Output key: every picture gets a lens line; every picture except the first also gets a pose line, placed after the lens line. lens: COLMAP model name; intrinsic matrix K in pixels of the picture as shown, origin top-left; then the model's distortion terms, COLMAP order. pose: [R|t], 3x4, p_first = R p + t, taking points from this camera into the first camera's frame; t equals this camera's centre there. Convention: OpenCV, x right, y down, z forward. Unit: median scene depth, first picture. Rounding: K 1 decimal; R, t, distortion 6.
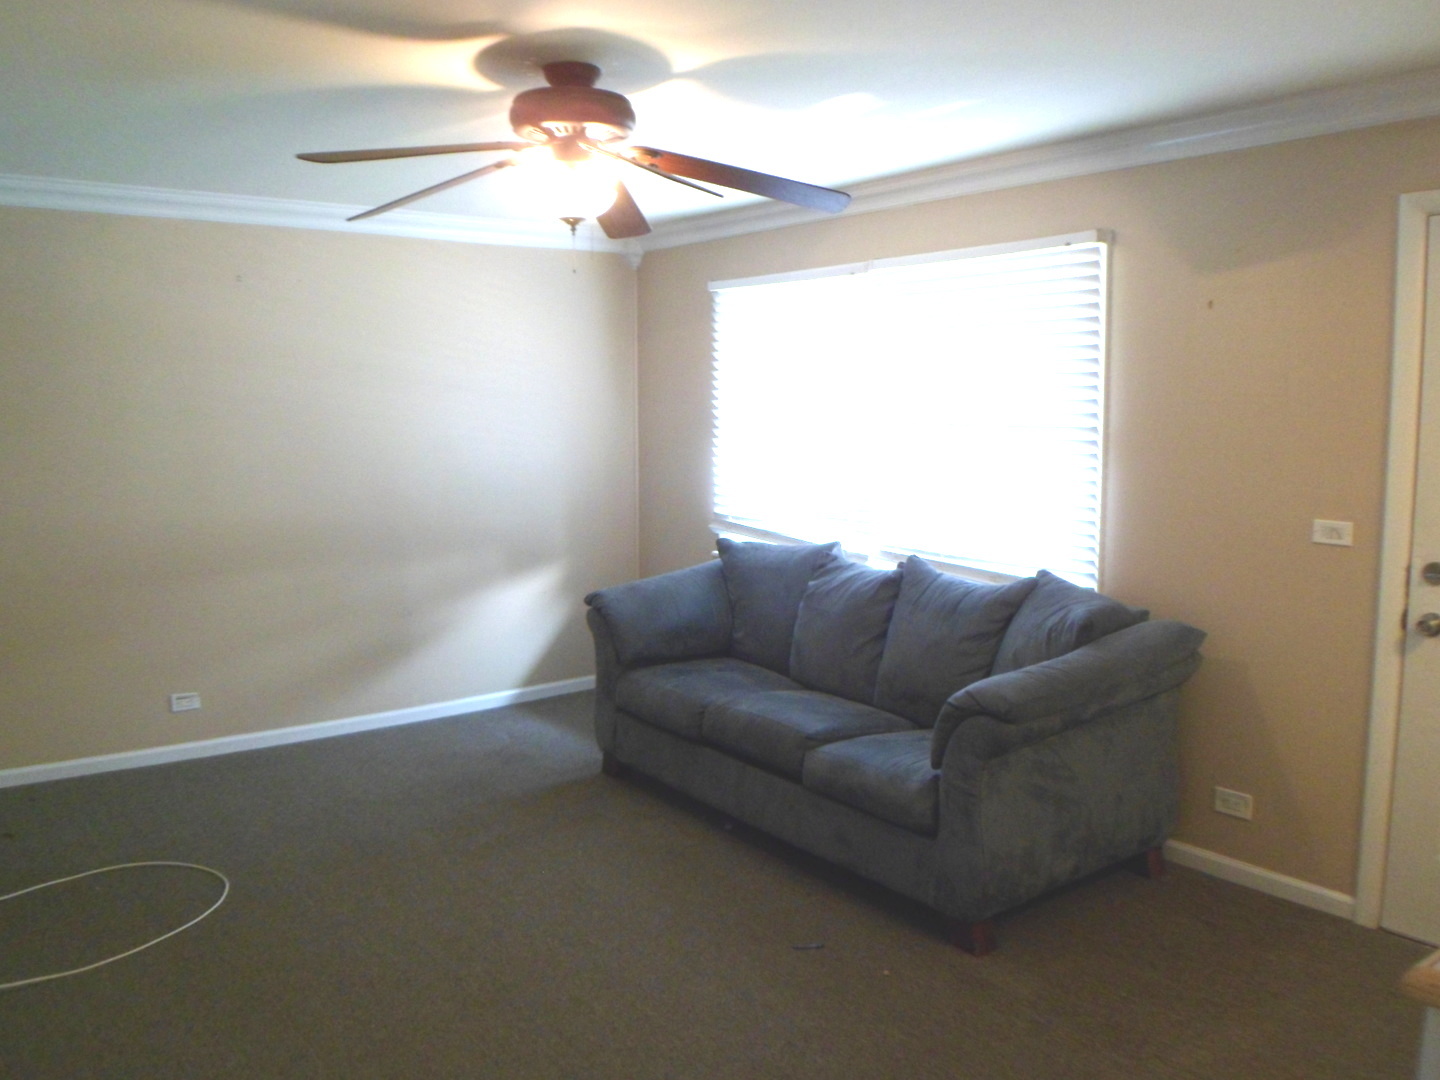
lens RADIAL K [[1157.9, 0, 720.0], [0, 1157.9, 540.0], [0, 0, 1]] dist [-0.077174, -0.001826]
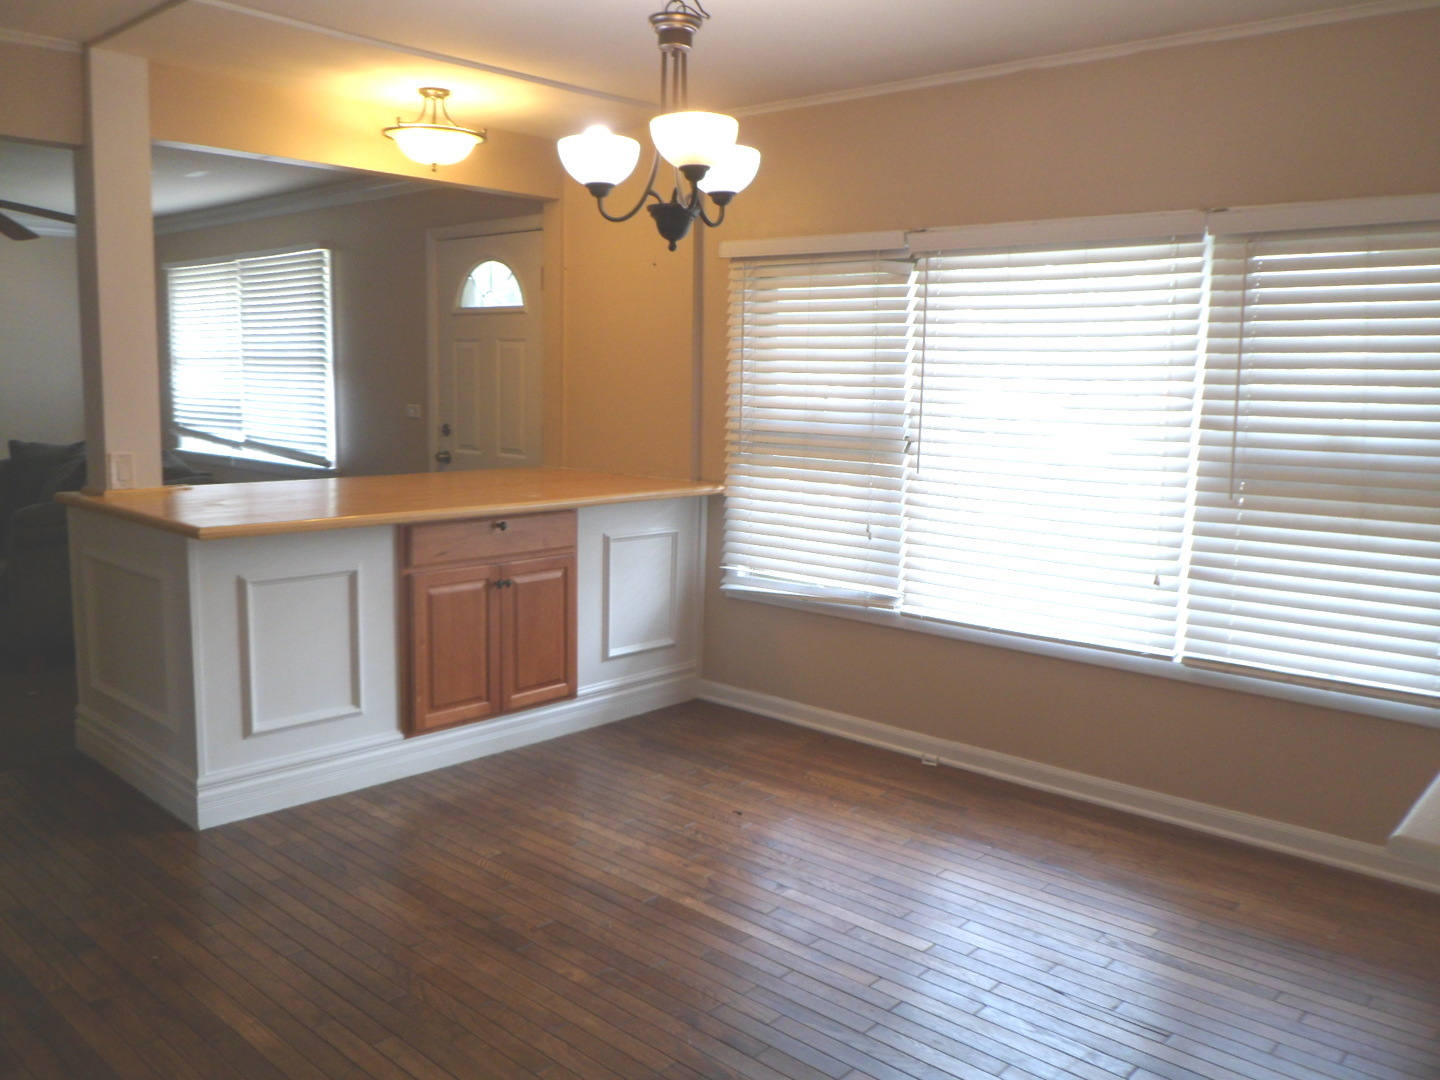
lens RADIAL K [[1157.9, 0, 720.0], [0, 1157.9, 540.0], [0, 0, 1]] dist [-0.077174, -0.001826]
pose [[0.977536, -0.007737, 0.210625, 0.632377], [0.002812, 0.999716, 0.023672, 0.160554], [-0.210749, -0.022548, 0.977280, -0.941749]]
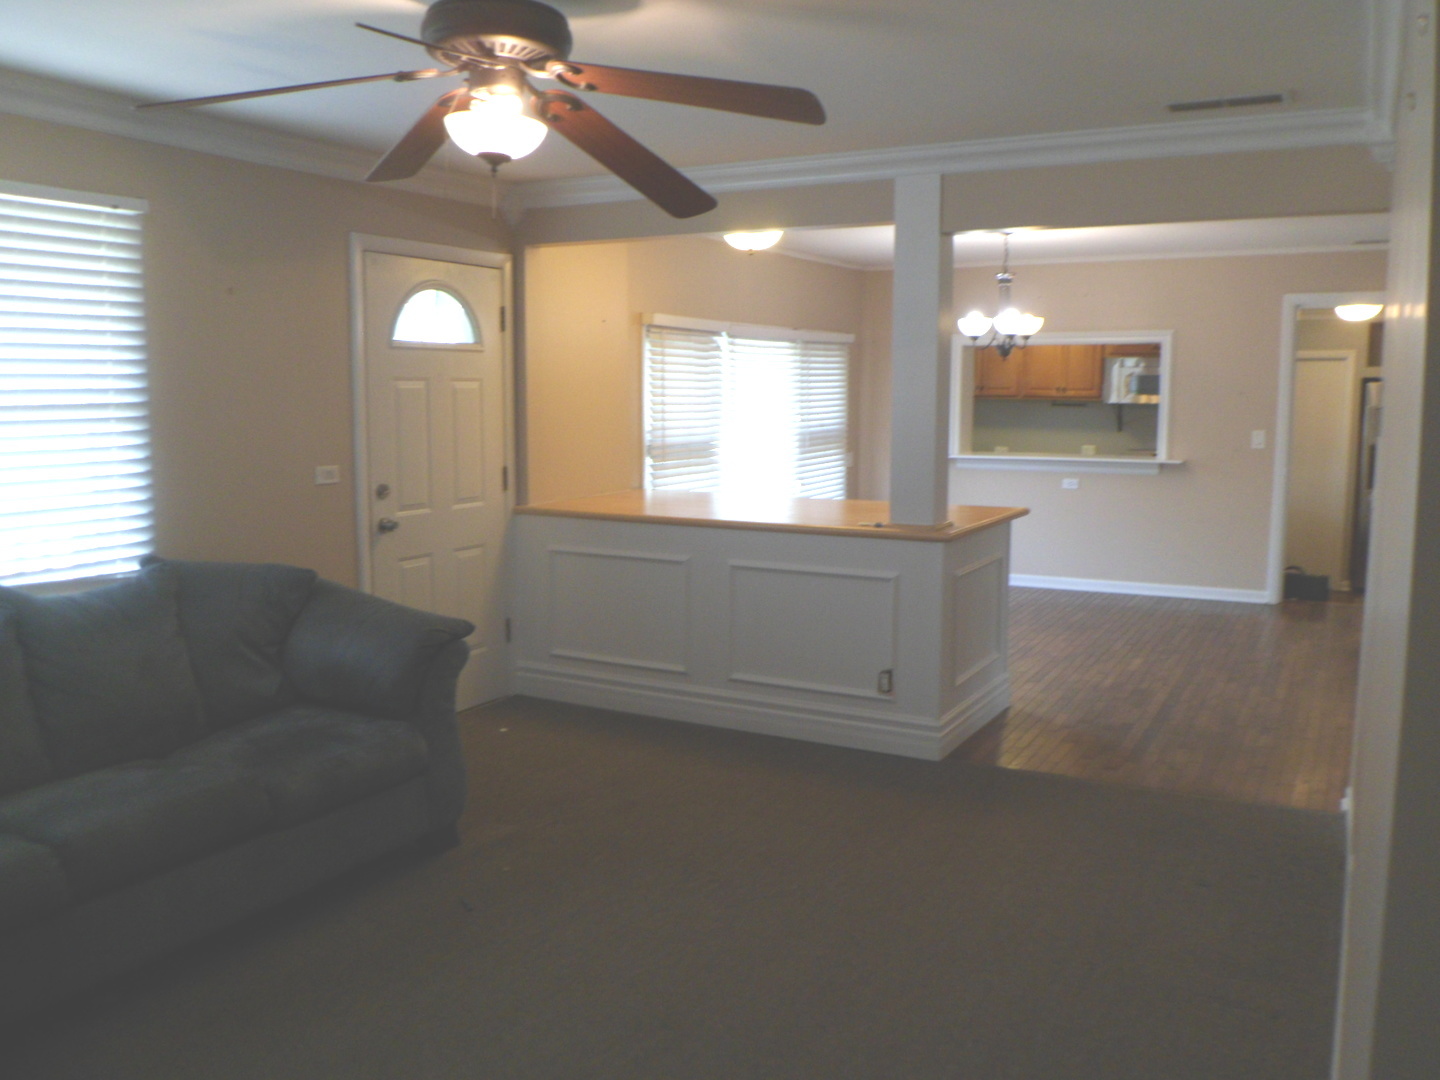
lens RADIAL K [[1185.4, 0, 718.1], [0, 1185.4, 493.6], [0, 0, 1]] dist [-0.004198, 0.009754]
pose [[-0.419853, -0.085498, 0.903556, -0.926998], [0.102764, 0.984672, 0.140925, -0.135415], [-0.901756, 0.152021, -0.404631, 1.157619]]
